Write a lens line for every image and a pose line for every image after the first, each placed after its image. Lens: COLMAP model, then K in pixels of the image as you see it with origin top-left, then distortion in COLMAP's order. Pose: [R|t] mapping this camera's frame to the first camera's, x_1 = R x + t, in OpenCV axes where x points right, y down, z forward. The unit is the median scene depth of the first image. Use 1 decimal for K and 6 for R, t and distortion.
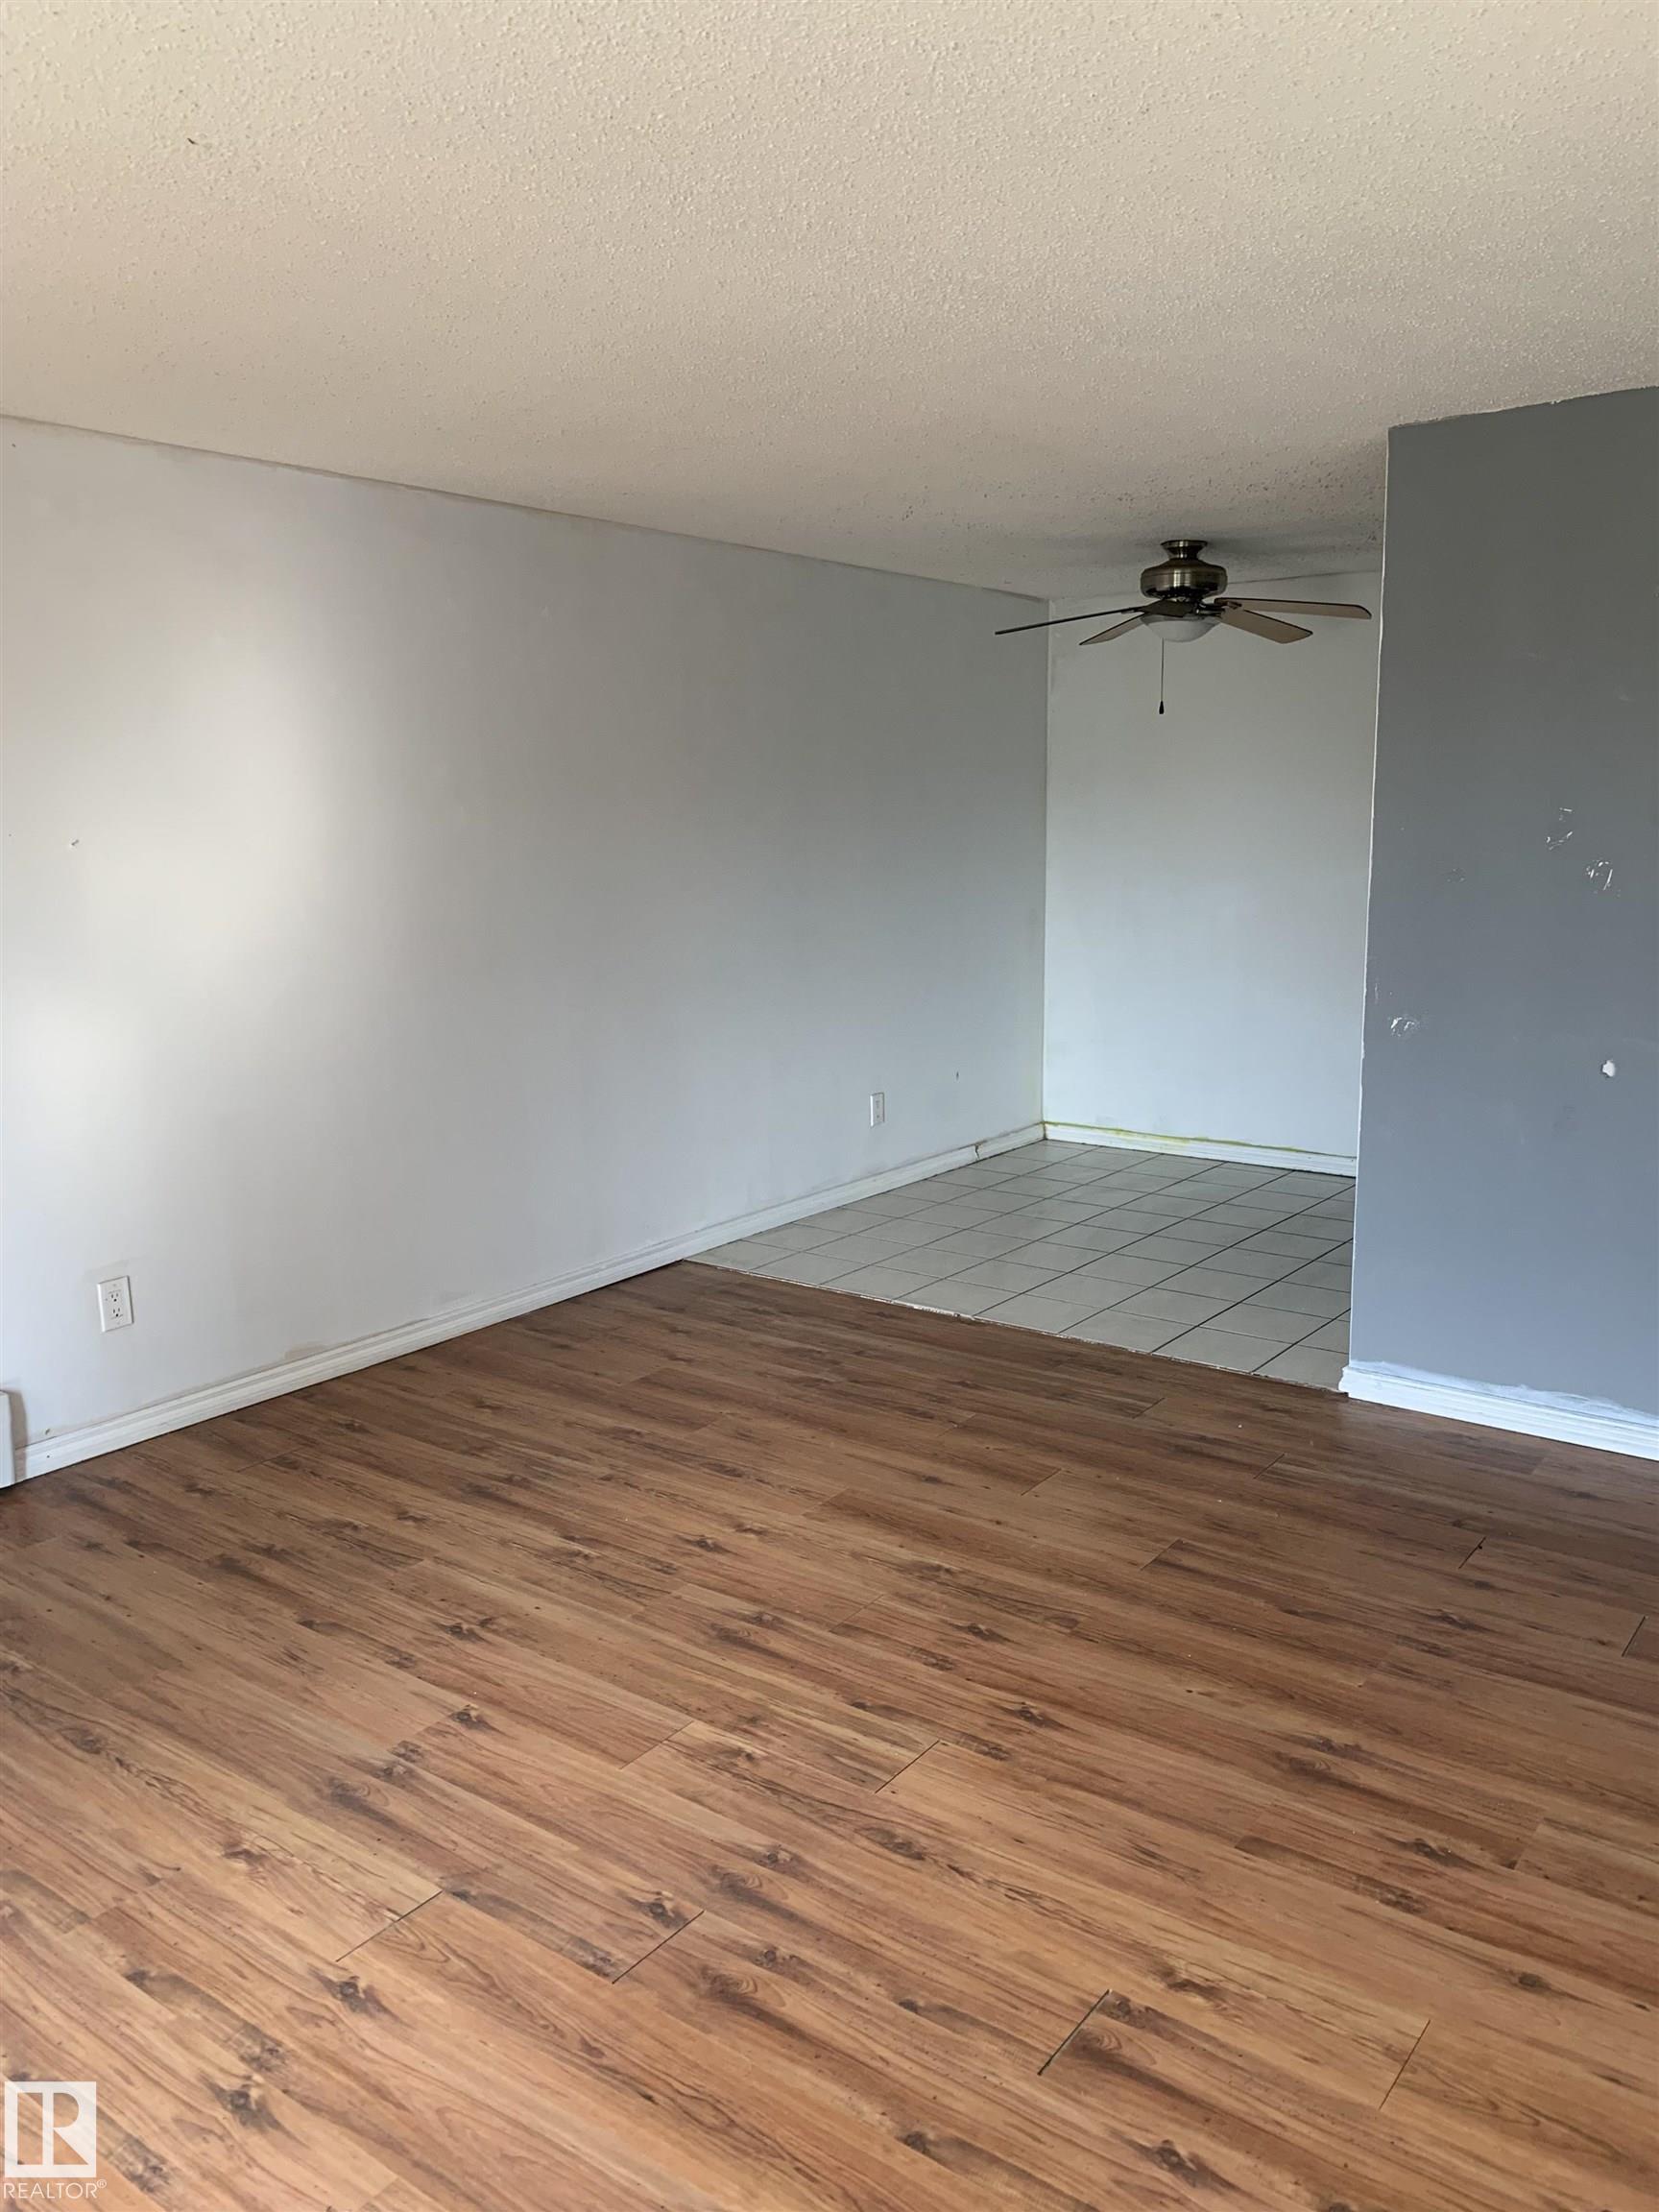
lens RADIAL K [[1699.2, 0, 850.9], [0, 1699.2, 1107.3], [0, 0, 1]] dist [0.012354, -0.001217]
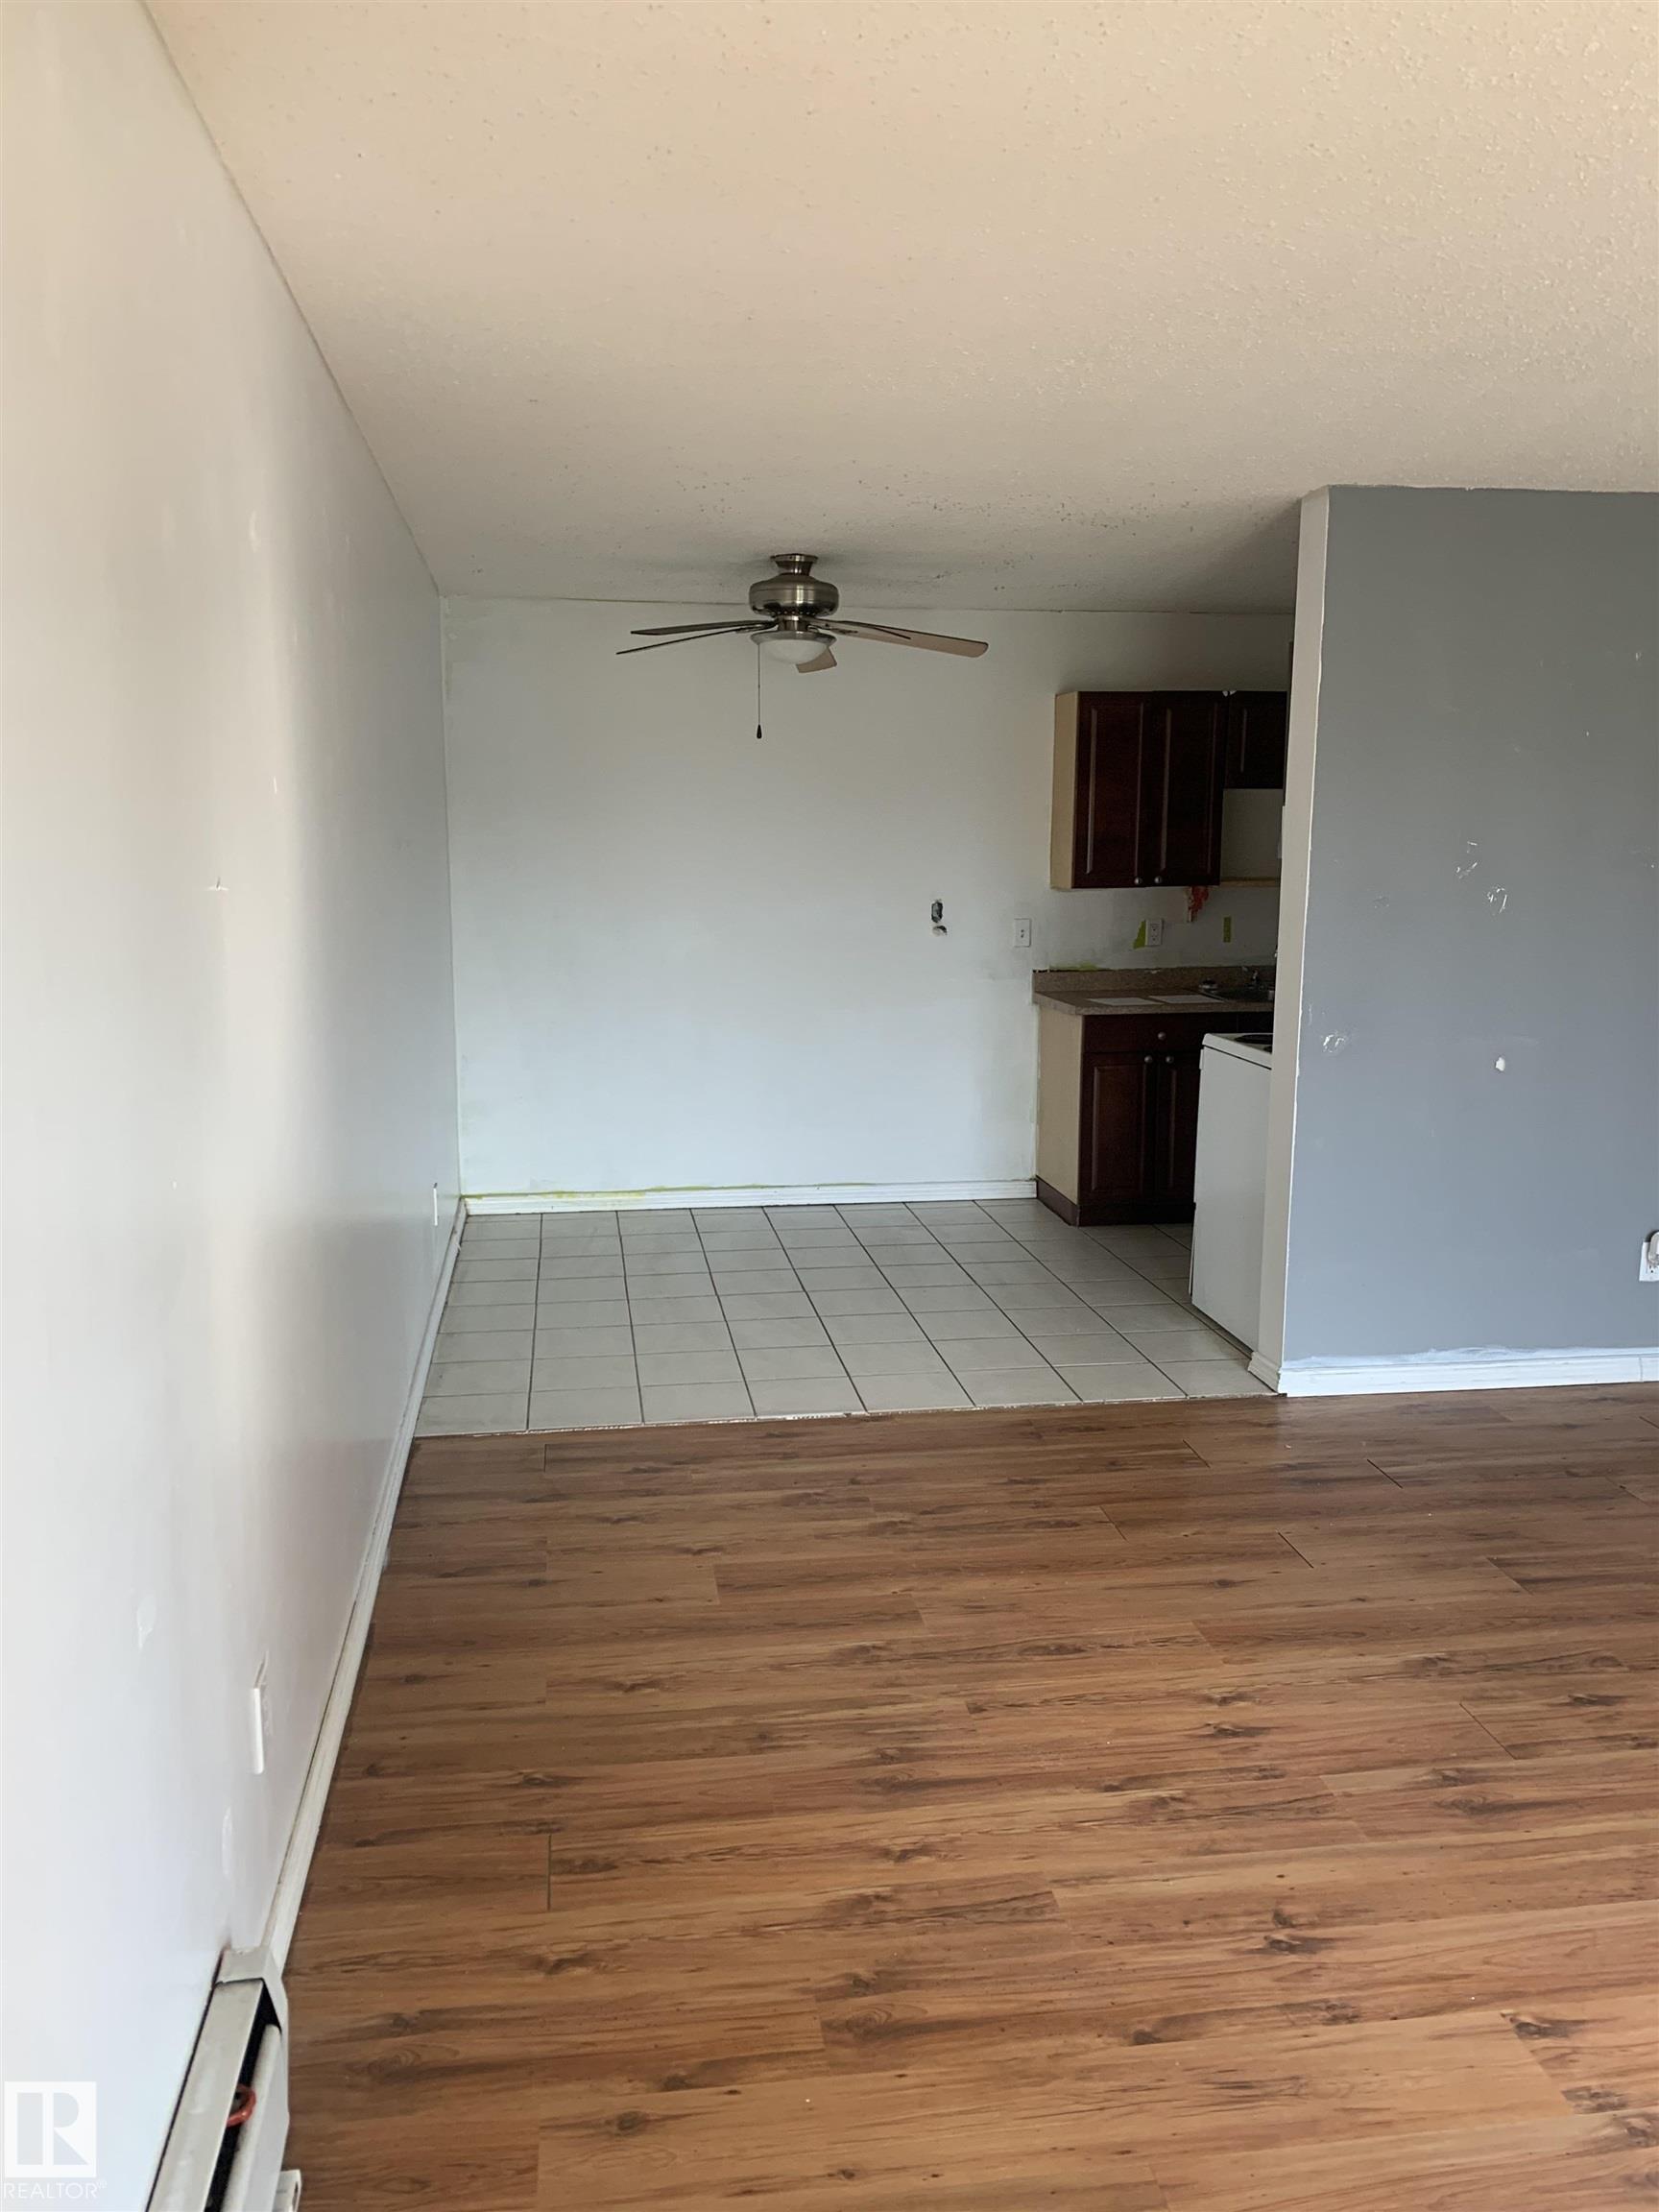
lens RADIAL K [[1699.2, 0, 821.9], [0, 1699.2, 1106.4], [0, 0, 1]] dist [0.012354, -0.001217]
pose [[0.706663, -0.102084, 0.700148, -0.791039], [0.114917, 0.992958, 0.028791, -0.090536], [-0.698156, 0.060114, 0.713417, 0.549610]]
